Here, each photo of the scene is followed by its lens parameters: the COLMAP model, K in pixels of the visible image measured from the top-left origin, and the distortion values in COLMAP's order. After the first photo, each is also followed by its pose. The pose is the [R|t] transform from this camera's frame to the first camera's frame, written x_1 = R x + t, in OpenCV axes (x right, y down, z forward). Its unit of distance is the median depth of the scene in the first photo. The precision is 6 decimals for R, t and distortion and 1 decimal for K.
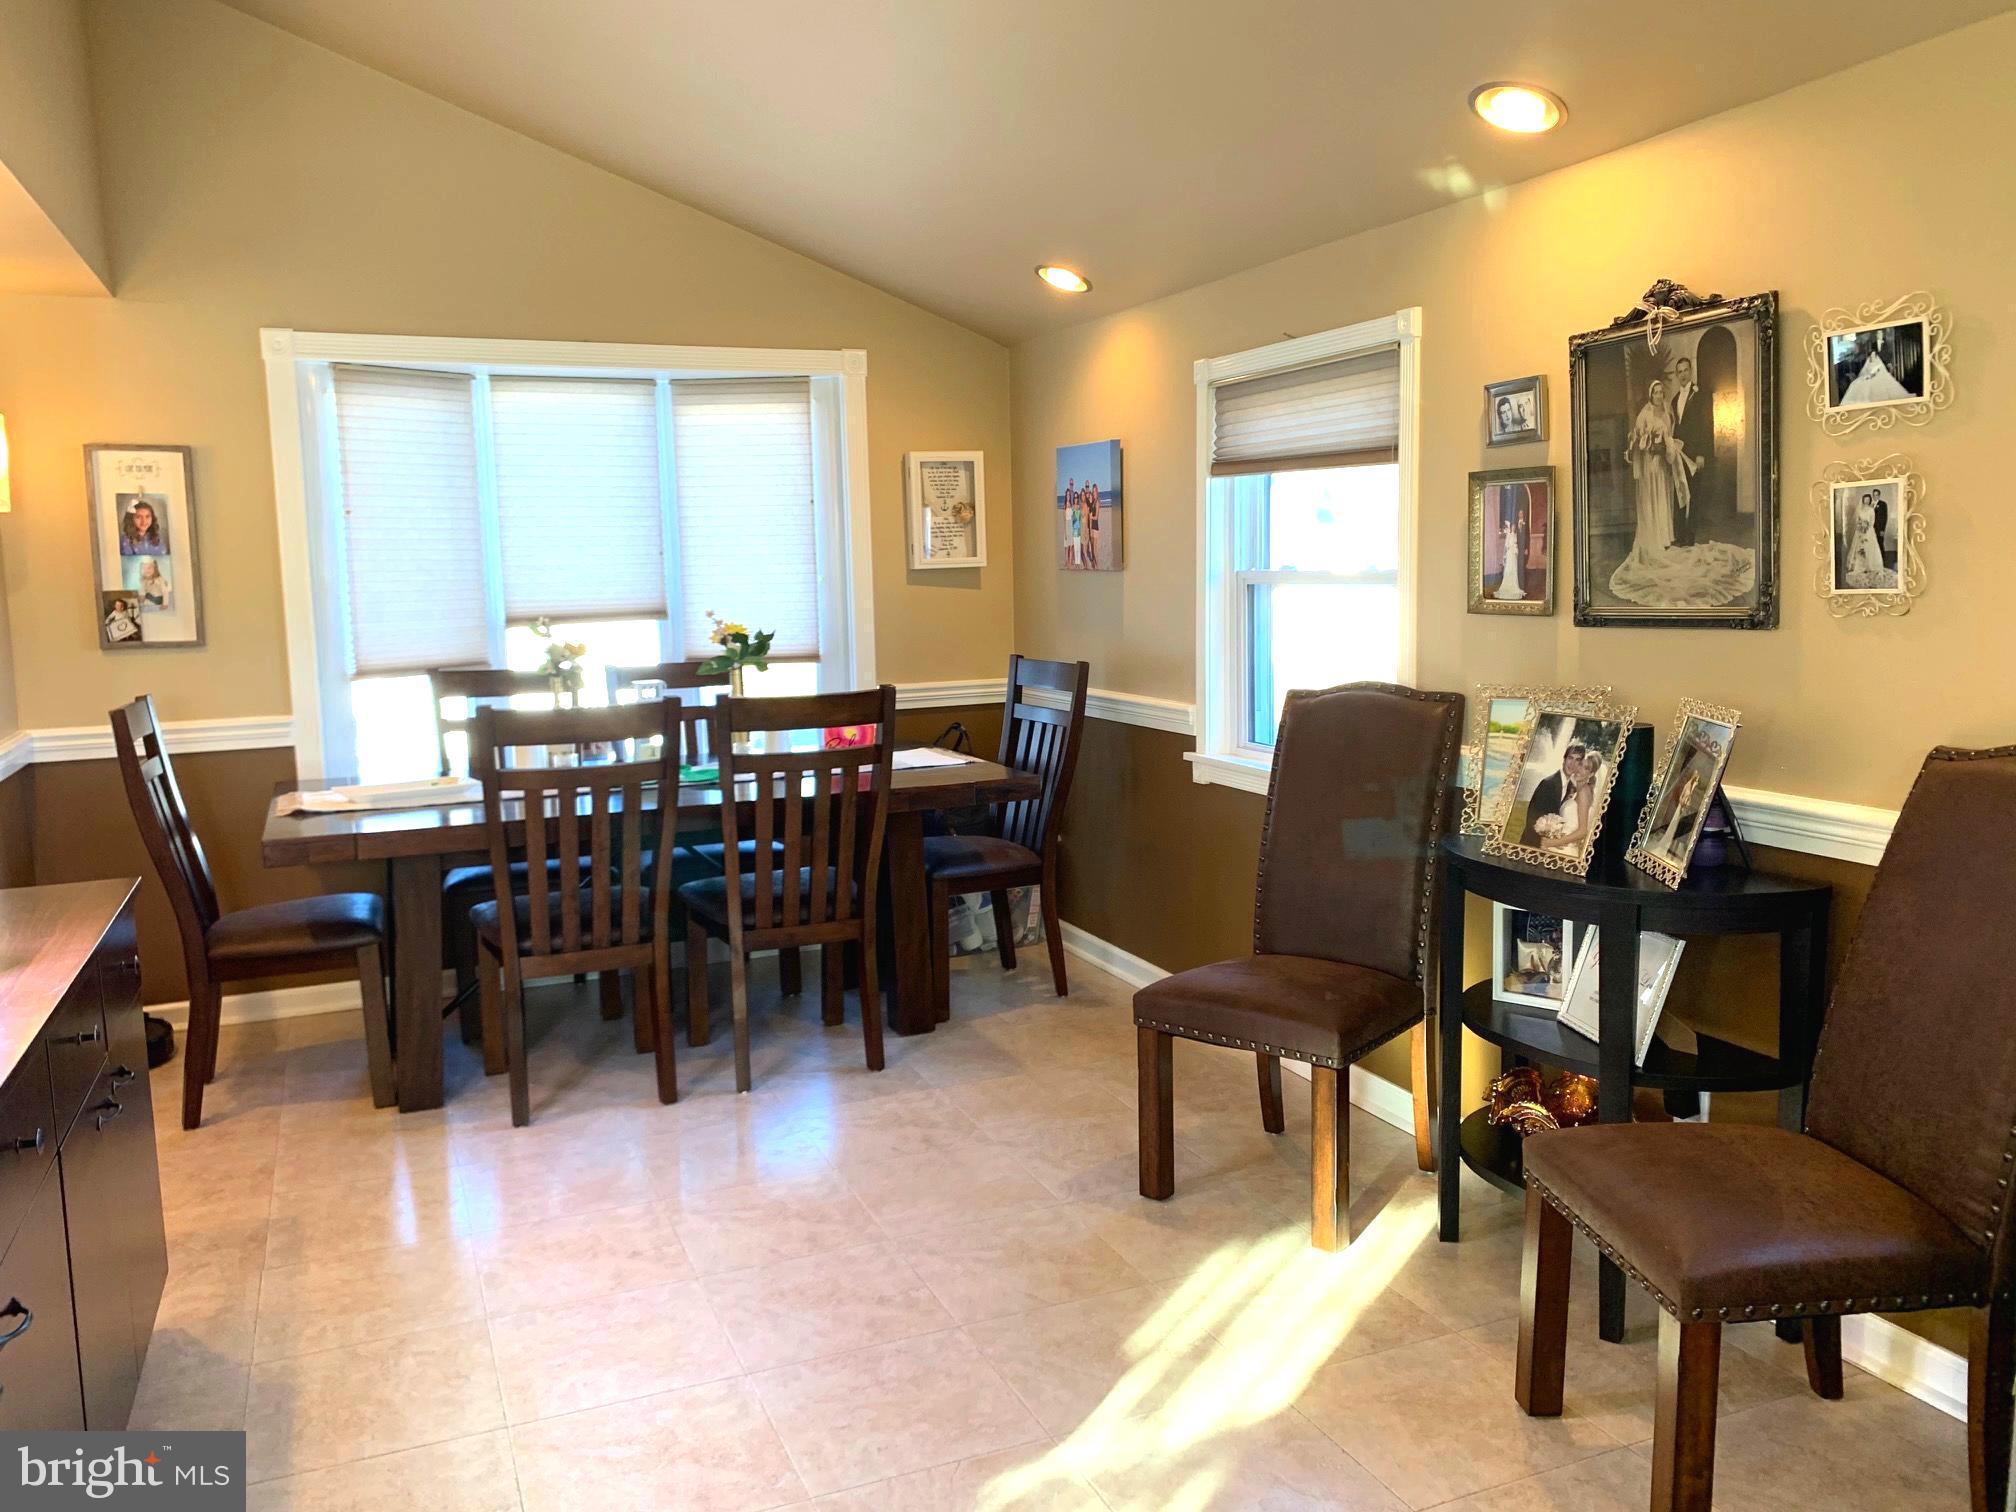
lens RADIAL K [[1555.4, 0, 1002.3], [0, 1555.4, 750.3], [0, 0, 1]] dist [0.033757, -0.064823]
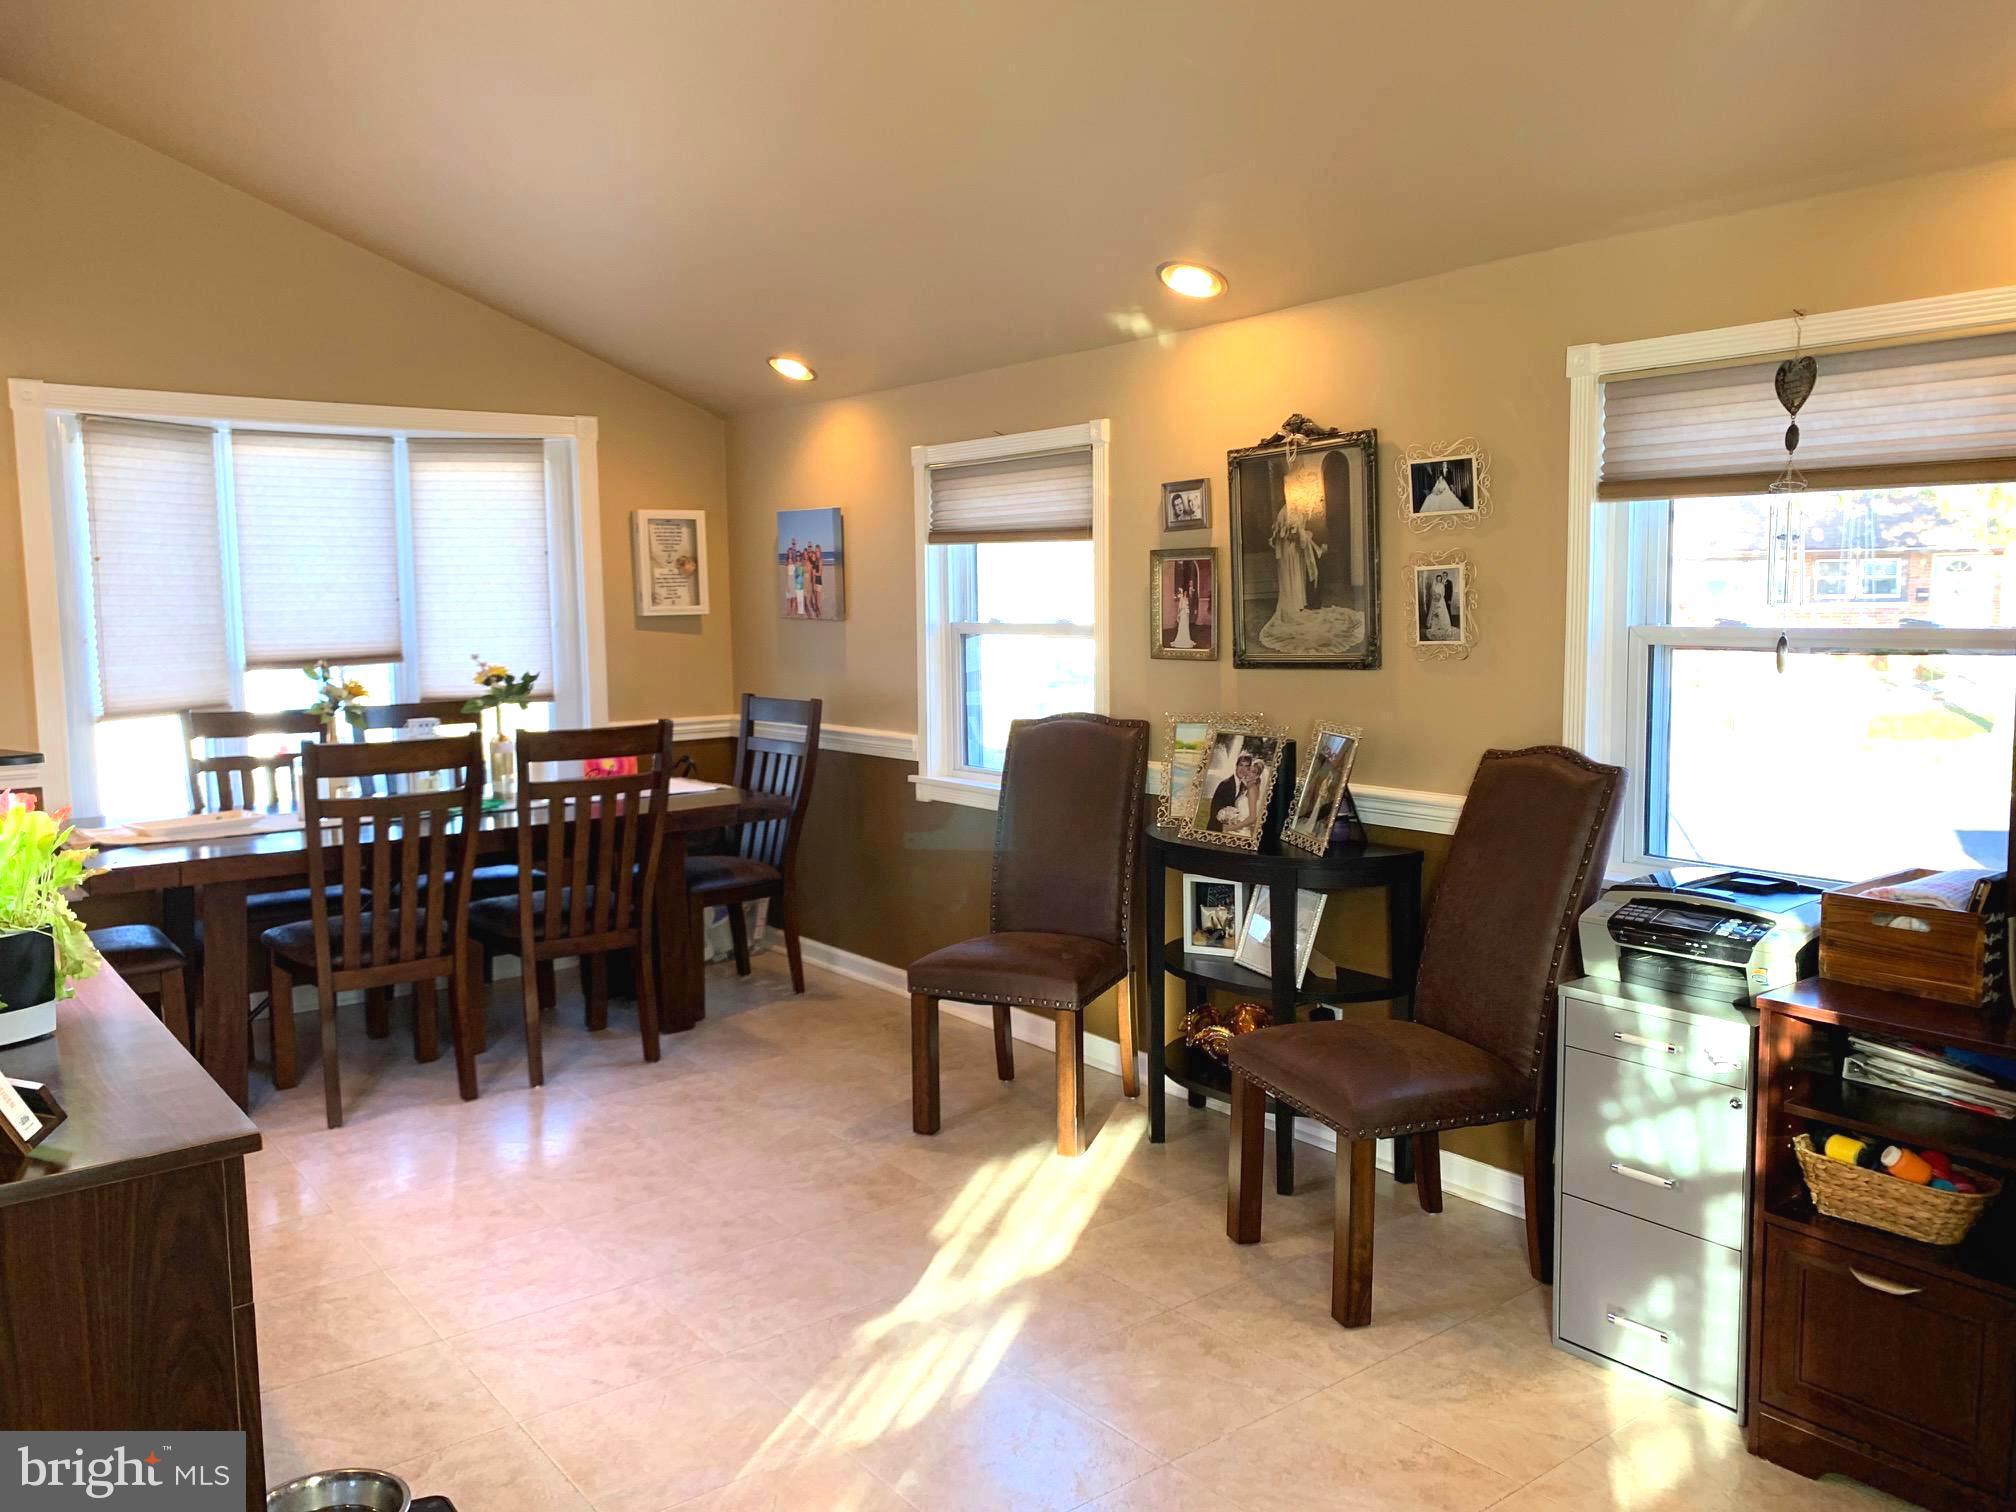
lens RADIAL K [[1570.4, 0, 1008.0], [0, 1570.4, 756.0], [0, 0, 1]] dist [0.143328, -0.332196]
pose [[0.964673, -0.016383, 0.262939, -0.160931], [0.022795, 0.999512, -0.021354, 0.018340], [-0.262461, 0.026594, 0.964576, -0.223584]]
